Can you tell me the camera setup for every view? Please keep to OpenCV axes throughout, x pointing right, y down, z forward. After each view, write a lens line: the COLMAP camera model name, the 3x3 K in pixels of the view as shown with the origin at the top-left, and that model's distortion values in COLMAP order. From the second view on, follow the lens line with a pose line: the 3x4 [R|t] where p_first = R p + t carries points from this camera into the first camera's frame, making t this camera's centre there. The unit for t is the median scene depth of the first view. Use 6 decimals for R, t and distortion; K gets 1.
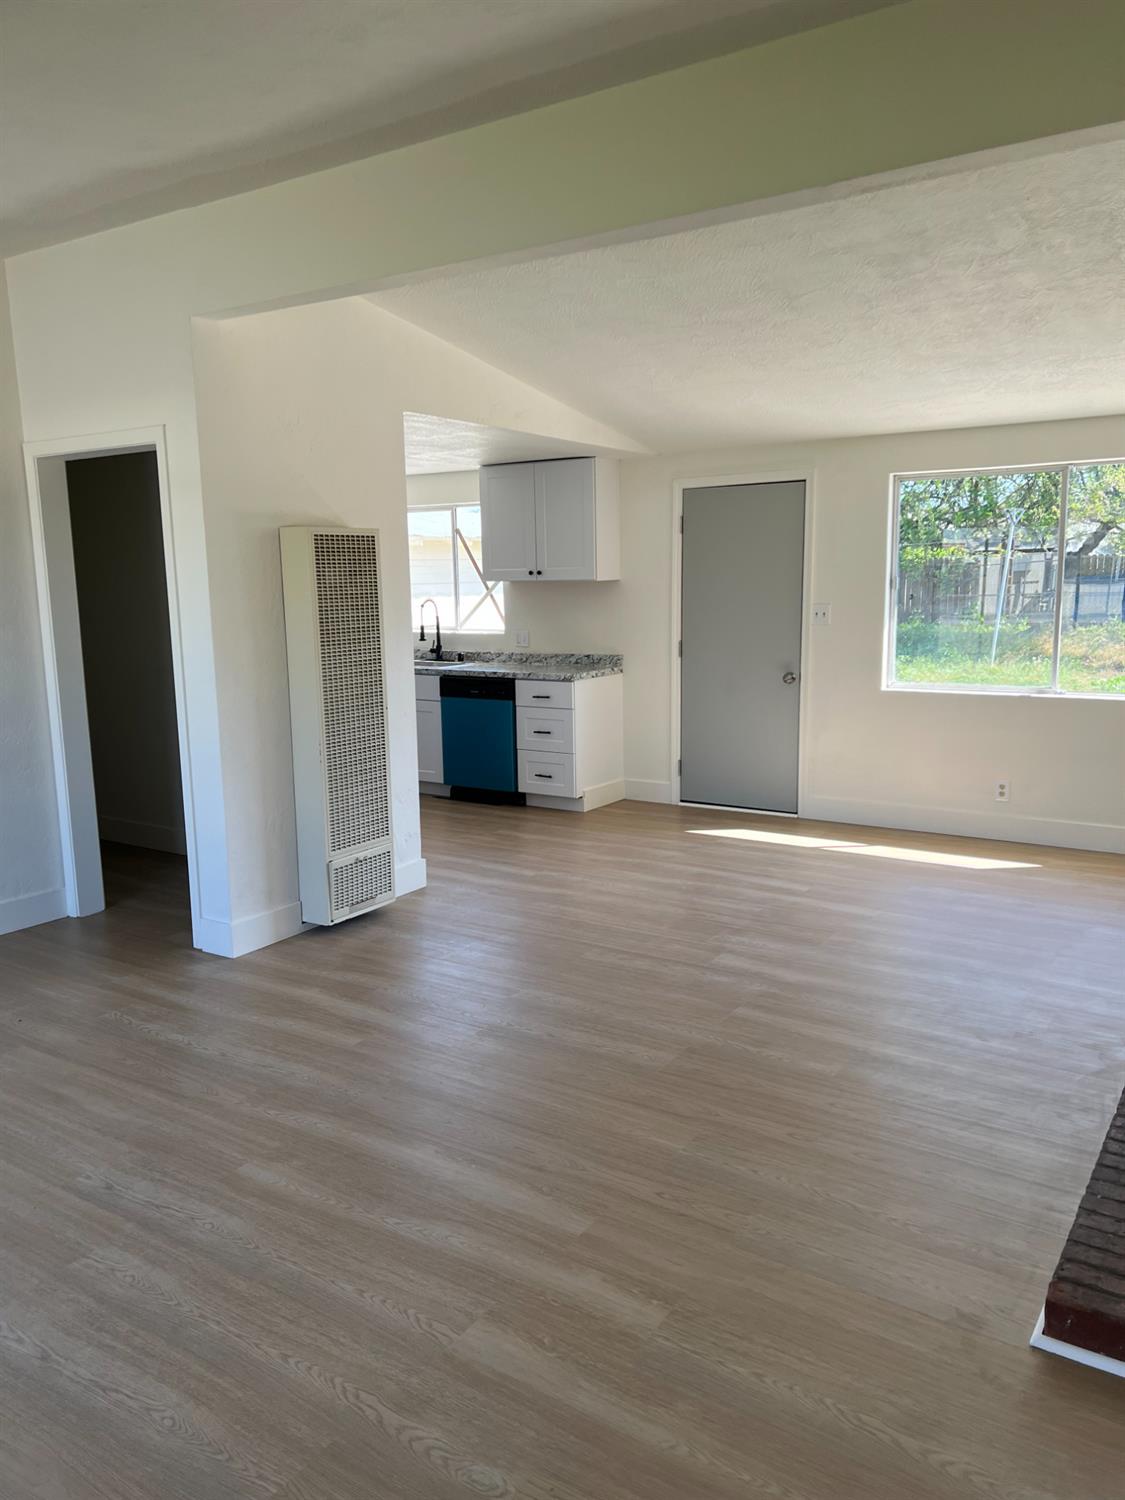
lens RADIAL K [[1124.3, 0, 570.0], [0, 1124.3, 750.2], [0, 0, 1]] dist [0.073574, -0.073201]
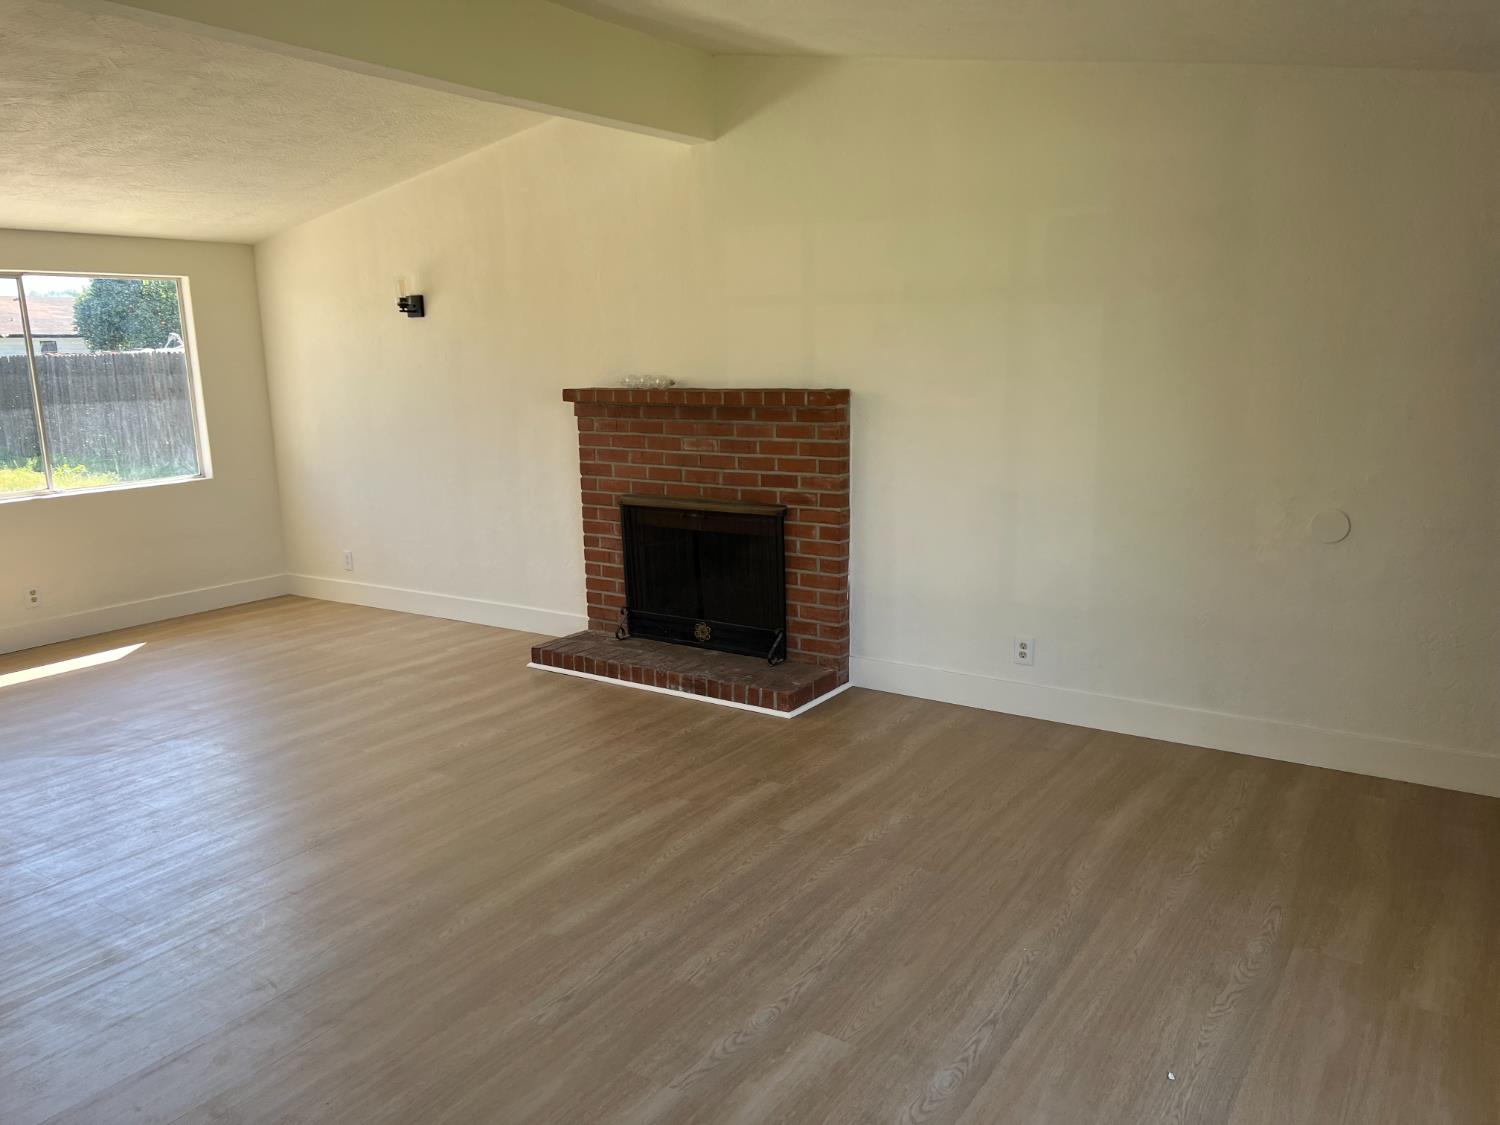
lens RADIAL K [[1124.3, 0, 758.8], [0, 1124.3, 564.3], [0, 0, 1]] dist [0.073574, -0.073201]
pose [[-0.006107, -0.172323, 0.985022, -1.370902], [0.182531, 0.968299, 0.170529, -0.104263], [-0.983181, 0.180839, 0.025541, 0.814556]]
